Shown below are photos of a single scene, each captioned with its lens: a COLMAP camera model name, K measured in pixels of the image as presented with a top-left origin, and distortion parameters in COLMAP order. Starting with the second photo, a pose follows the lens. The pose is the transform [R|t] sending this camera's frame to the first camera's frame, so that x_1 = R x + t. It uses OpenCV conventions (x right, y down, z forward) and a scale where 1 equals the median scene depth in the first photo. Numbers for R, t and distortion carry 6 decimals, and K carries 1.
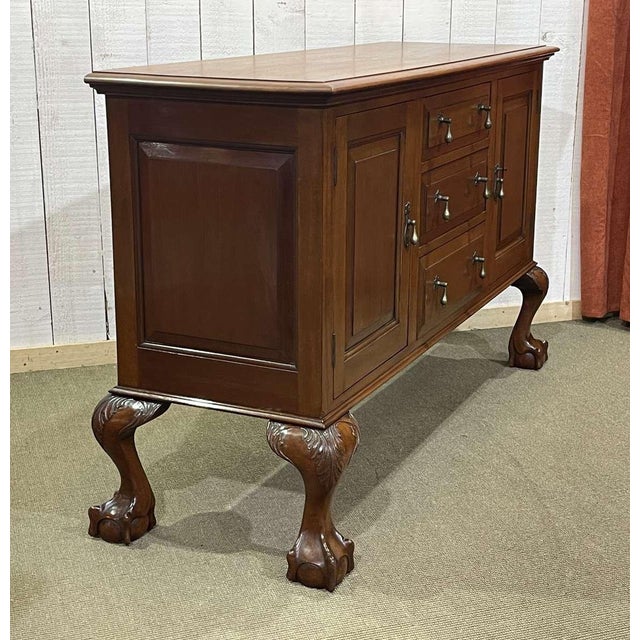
lens RADIAL K [[1166.9, 0, 320.0], [0, 1166.9, 320.0], [0, 0, 1]] dist [0.040619, -0.009825]
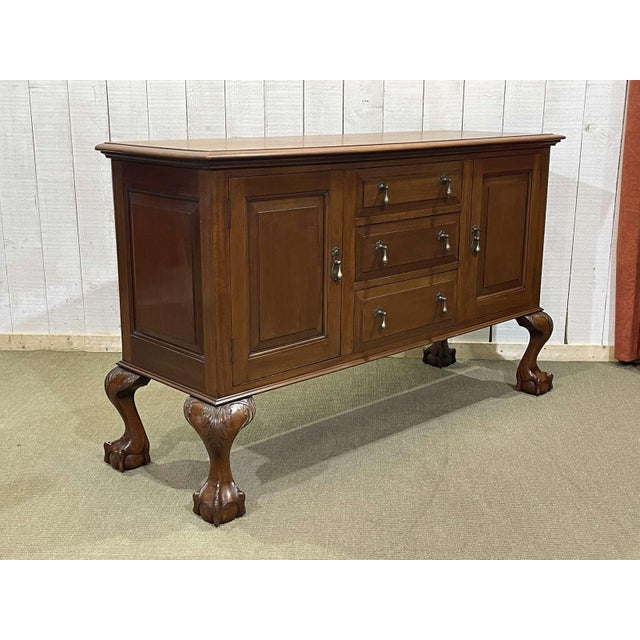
lens RADIAL K [[860.0, 0, 320.0], [0, 860.0, 320.0], [0, 0, 1]] dist [0.049852, -0.019522]
pose [[0.925676, 0.092112, -0.366931, 0.323490], [-0.101517, 0.994813, -0.006369, -0.008266], [0.364441, 0.043145, 0.930226, 0.069970]]
